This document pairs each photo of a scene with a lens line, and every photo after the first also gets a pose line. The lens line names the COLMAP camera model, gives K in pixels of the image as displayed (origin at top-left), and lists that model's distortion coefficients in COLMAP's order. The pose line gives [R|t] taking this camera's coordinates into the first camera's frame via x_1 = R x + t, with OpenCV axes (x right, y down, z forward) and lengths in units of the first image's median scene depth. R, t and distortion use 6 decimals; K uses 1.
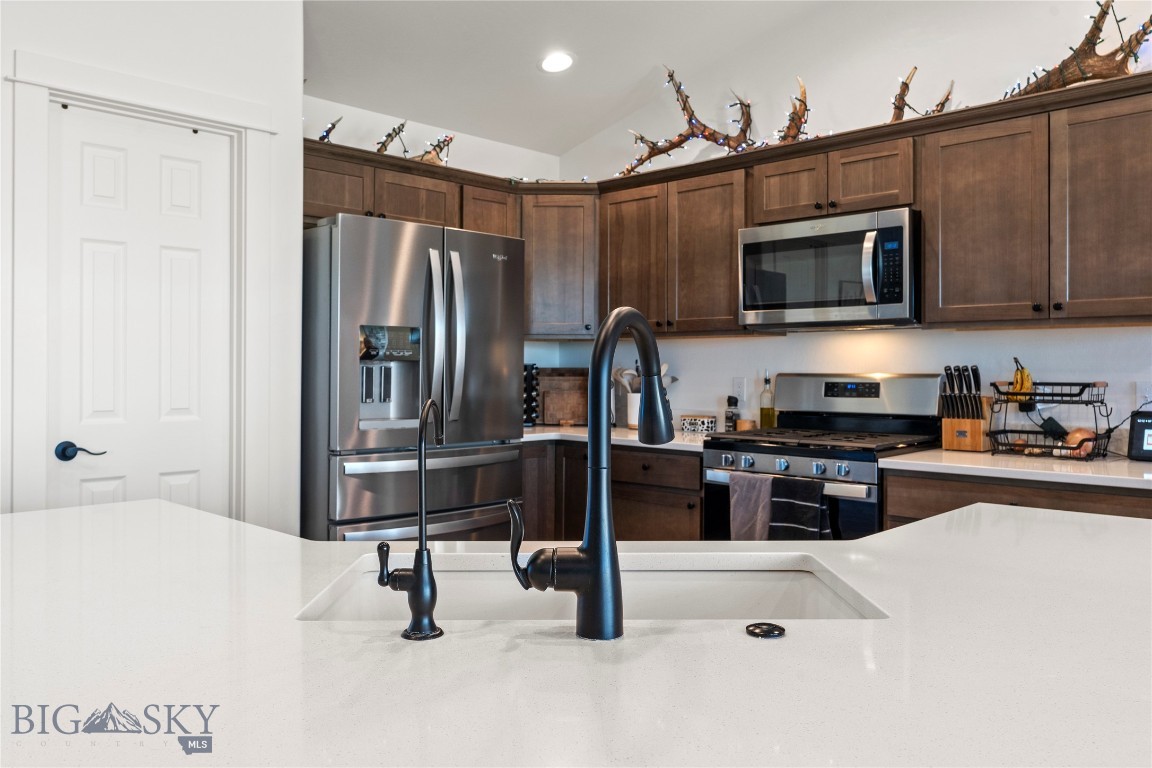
lens RADIAL K [[888.9, 0, 569.4], [0, 888.9, 366.6], [0, 0, 1]] dist [0.007200, -0.001897]
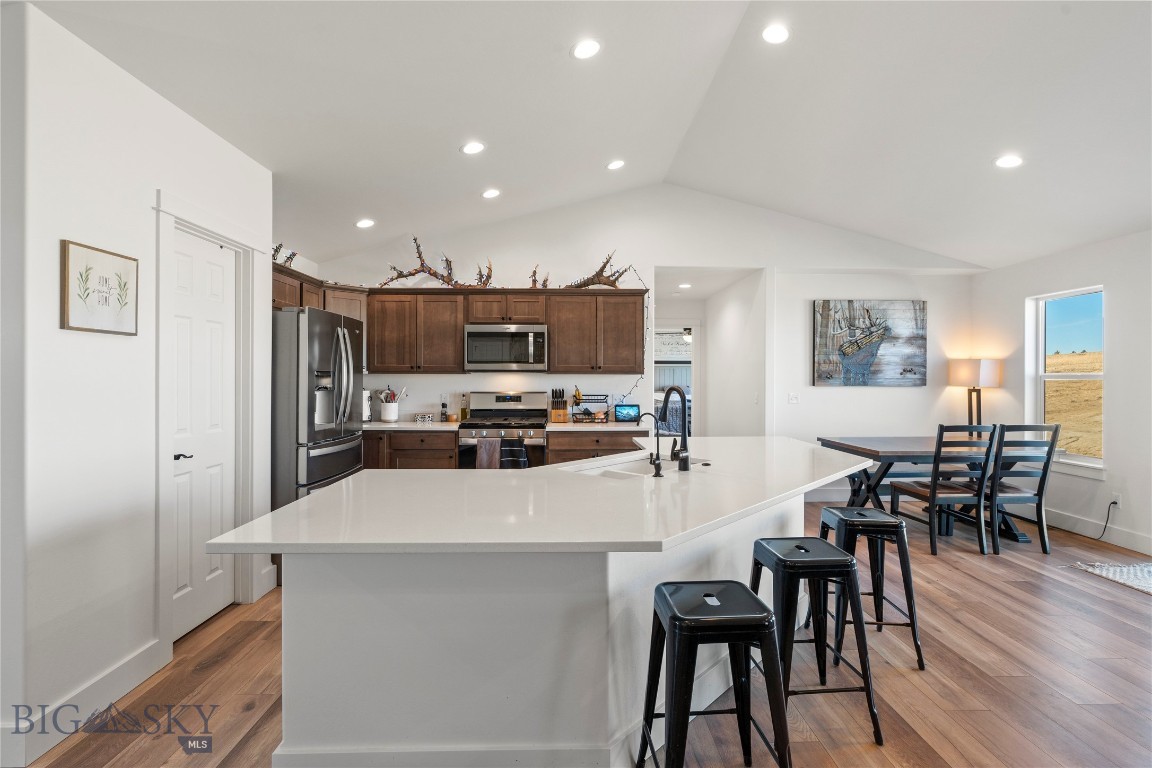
lens RADIAL K [[538.5, 0, 572.7], [0, 538.5, 380.7], [0, 0, 1]] dist [-0.011173, -0.000682]
pose [[0.702794, -0.003600, 0.711384, -0.598935], [-0.001518, 0.999977, 0.006560, -0.032940], [-0.711392, -0.005690, 0.702773, -0.094290]]
